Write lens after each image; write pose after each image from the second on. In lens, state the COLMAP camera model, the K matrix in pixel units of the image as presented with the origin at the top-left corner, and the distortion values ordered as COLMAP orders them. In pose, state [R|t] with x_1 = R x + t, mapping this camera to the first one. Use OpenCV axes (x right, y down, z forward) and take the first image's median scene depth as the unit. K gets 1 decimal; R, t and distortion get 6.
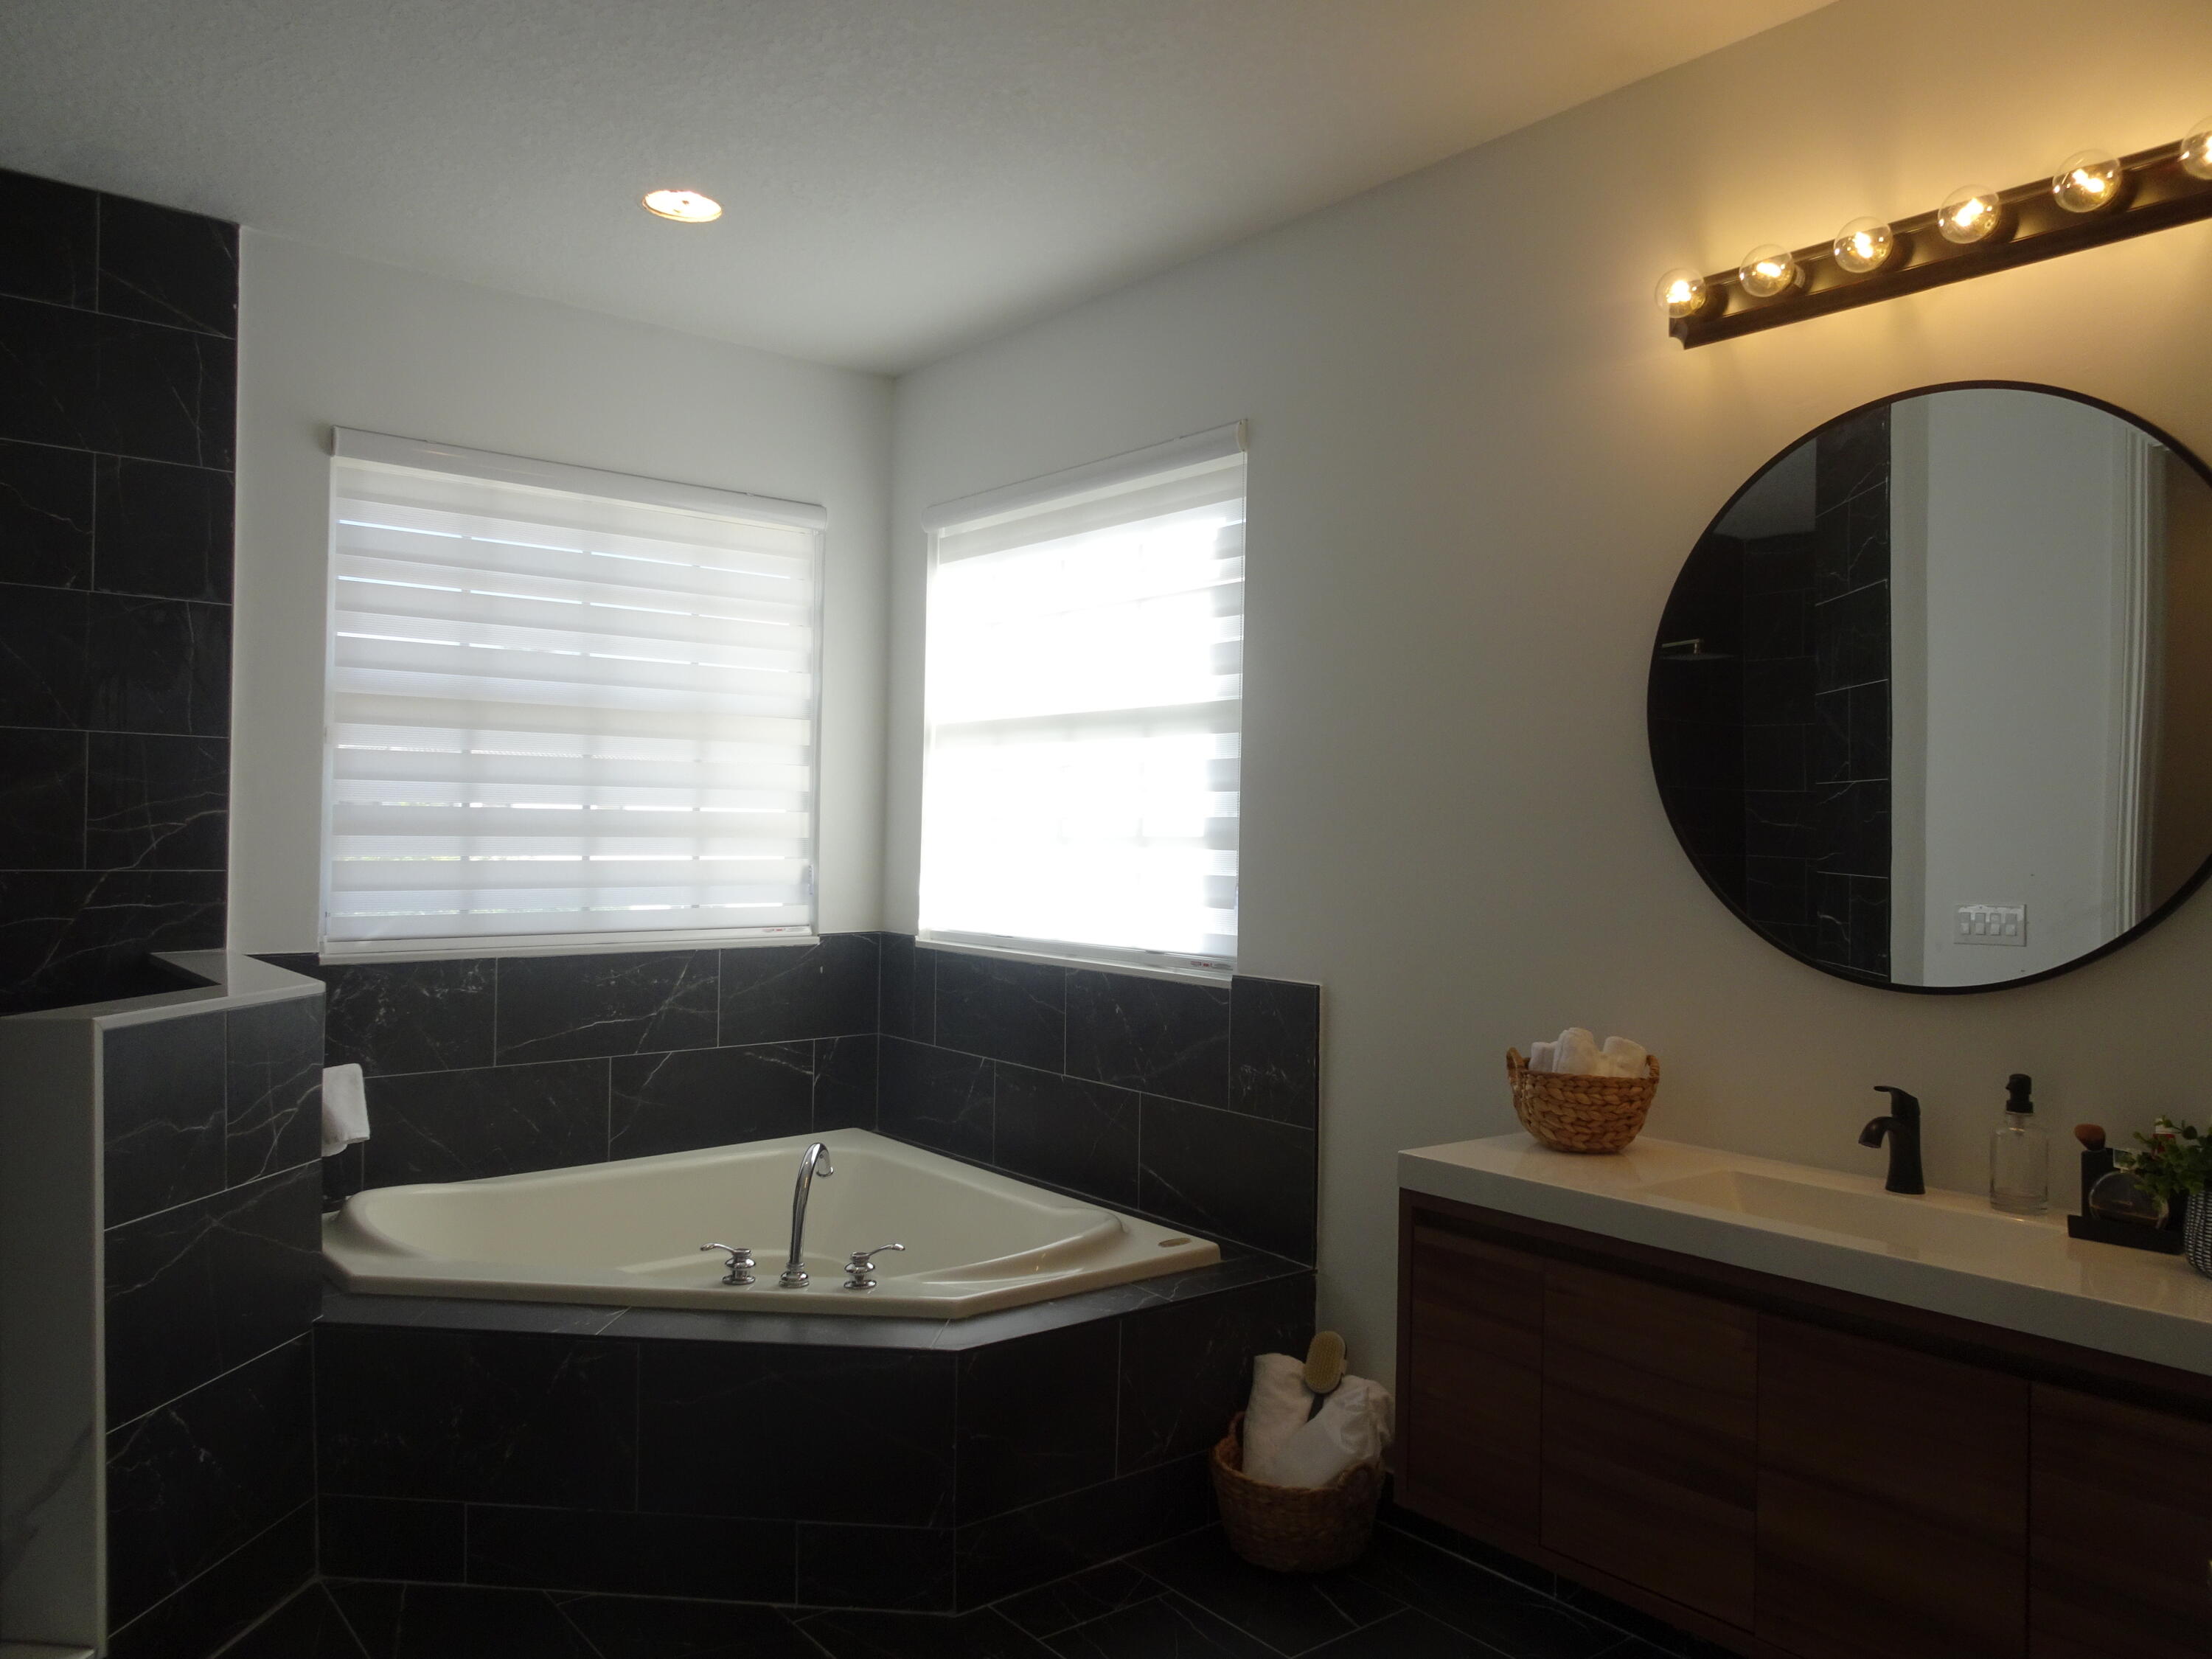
lens RADIAL K [[1568.7, 0, 1106.0], [0, 1568.7, 829.5], [0, 0, 1]] dist [0.002288, -0.001906]
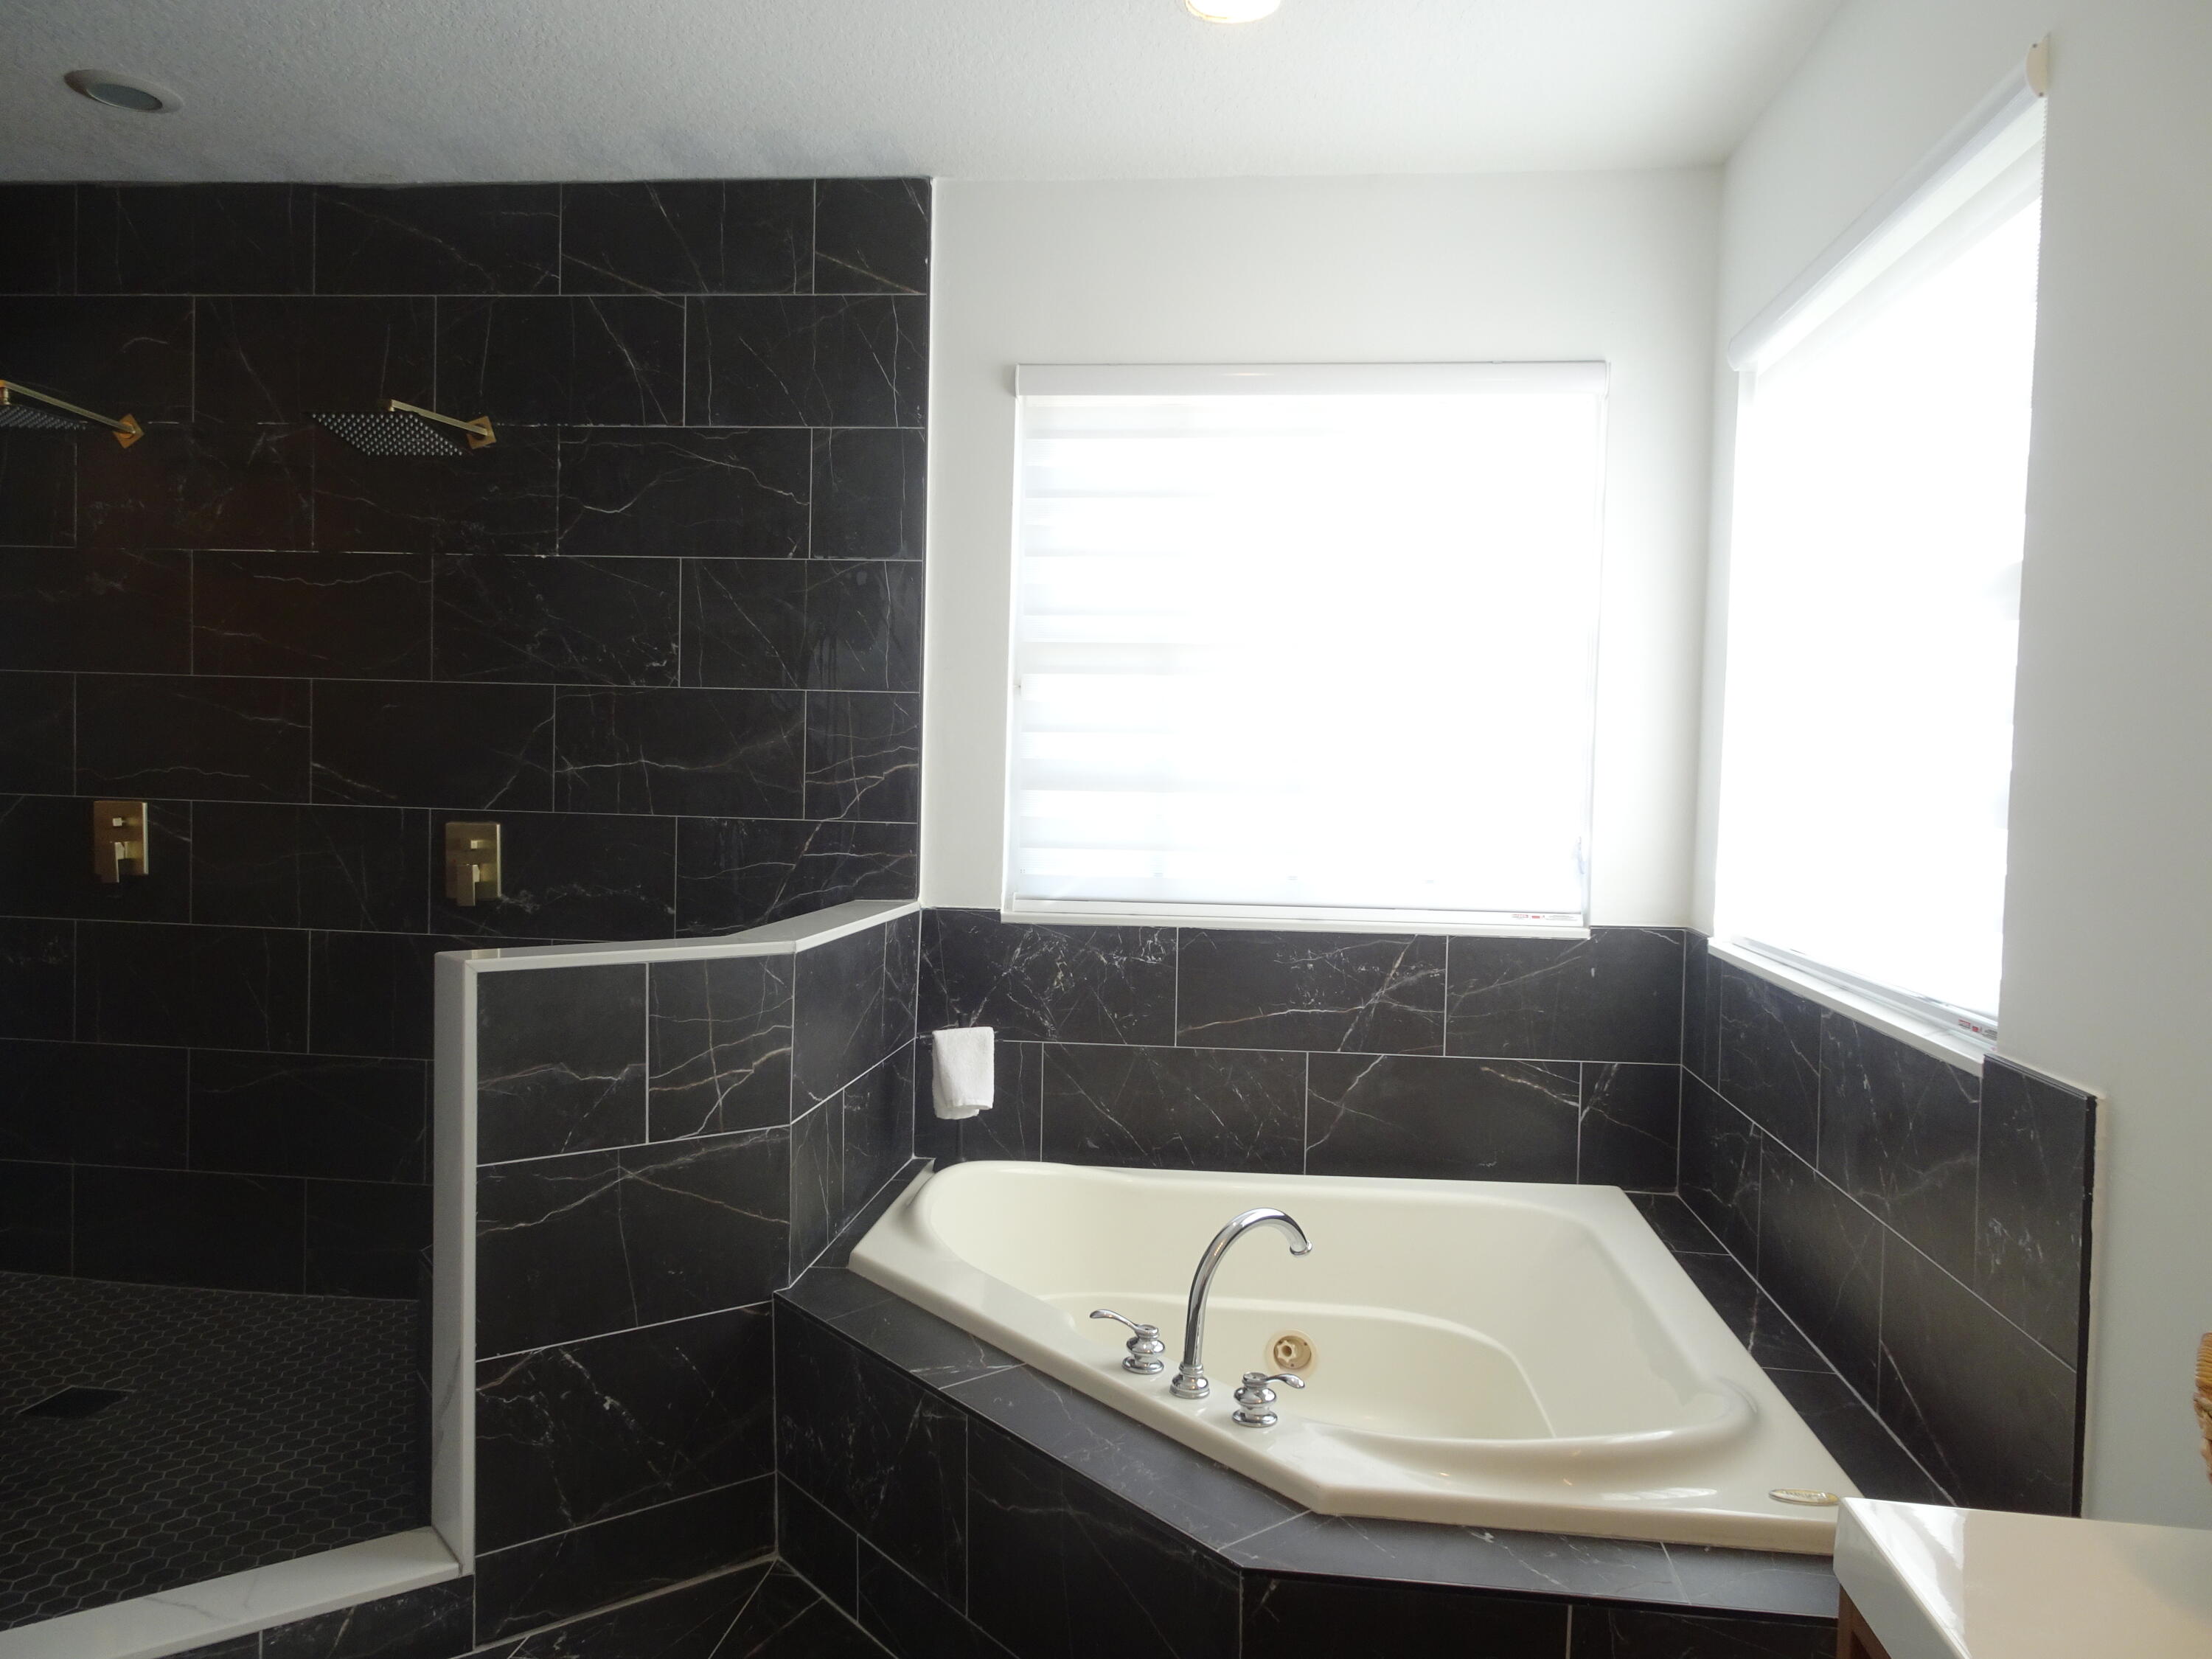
lens RADIAL K [[1568.7, 0, 1106.0], [0, 1568.7, 829.5], [0, 0, 1]] dist [0.002288, -0.001906]
pose [[0.699031, 0.025766, -0.714627, 0.250795], [-0.008992, 0.999588, 0.027245, 0.001343], [0.715035, -0.012619, 0.698975, 0.376337]]
